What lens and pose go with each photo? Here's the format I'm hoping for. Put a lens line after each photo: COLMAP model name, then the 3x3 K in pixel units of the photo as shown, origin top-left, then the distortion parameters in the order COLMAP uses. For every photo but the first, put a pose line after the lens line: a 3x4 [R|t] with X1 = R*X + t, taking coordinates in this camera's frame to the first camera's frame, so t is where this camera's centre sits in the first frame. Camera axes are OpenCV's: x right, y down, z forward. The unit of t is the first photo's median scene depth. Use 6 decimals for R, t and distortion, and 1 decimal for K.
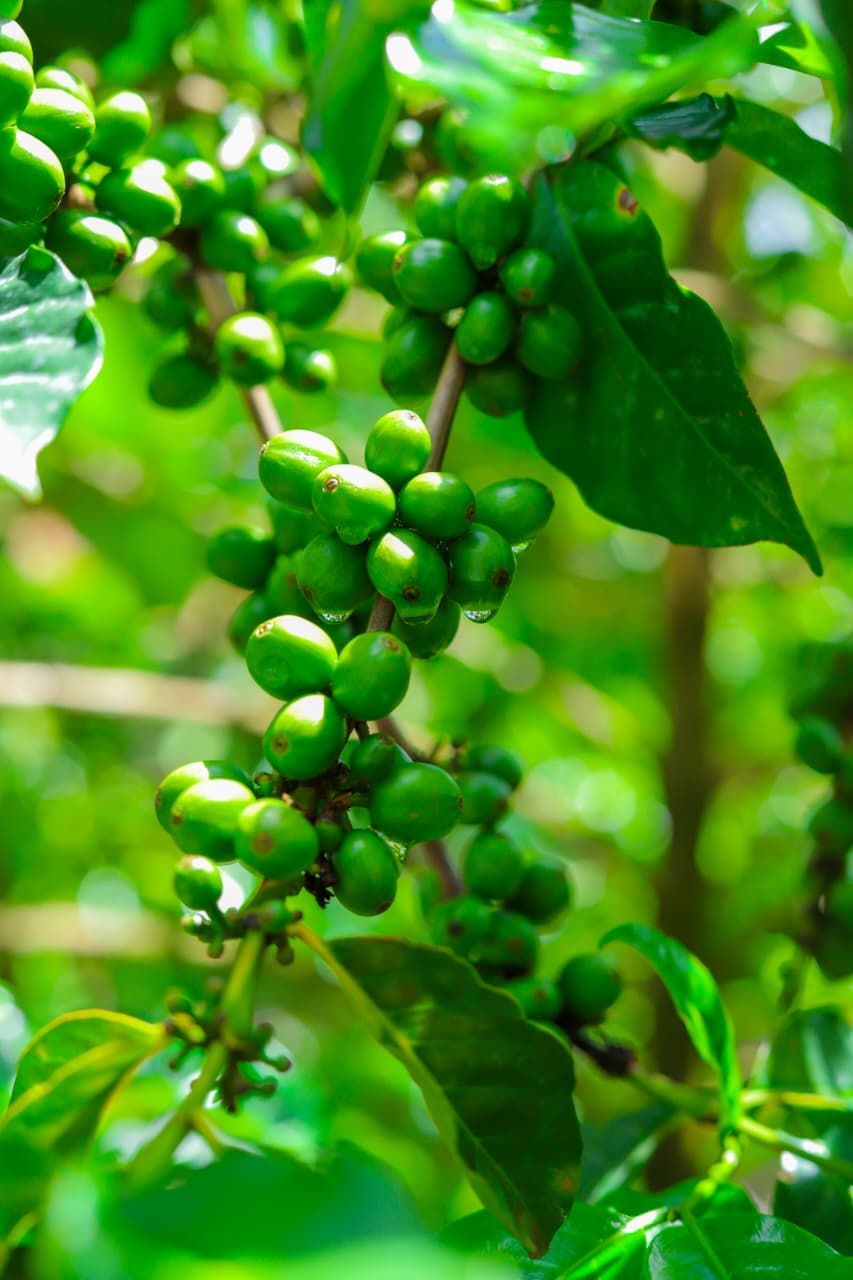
lens RADIAL K [[2024.6, 0, 426.5], [0, 2024.6, 640.0], [0, 0, 1]] dist [-0.142207, -0.159682]
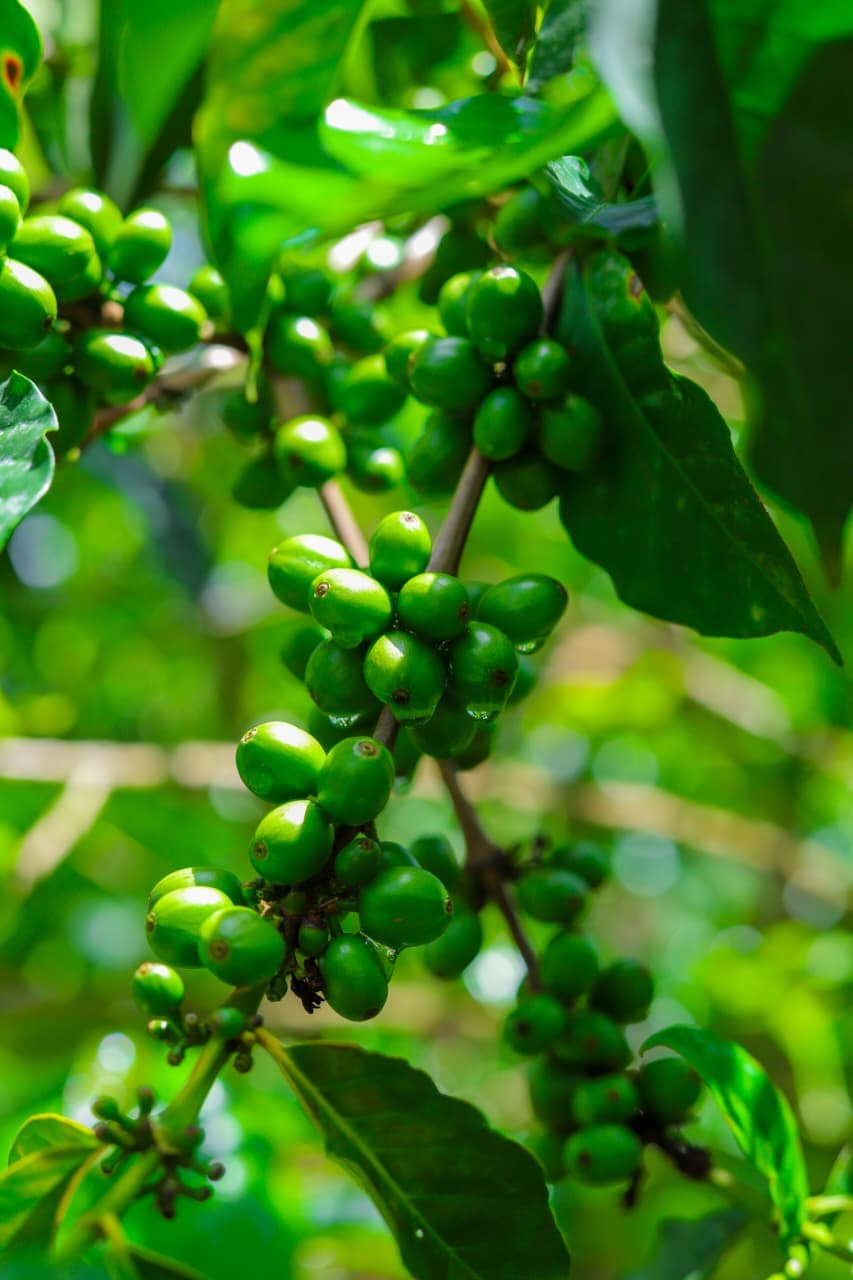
lens RADIAL K [[2024.6, 0, 426.5], [0, 2024.6, 640.0], [0, 0, 1]] dist [-0.142207, -0.159682]
pose [[0.981185, -0.029172, -0.190853, 0.192765], [0.022556, 0.999070, -0.036749, -0.013477], [0.191747, 0.031753, 0.980931, 0.021781]]
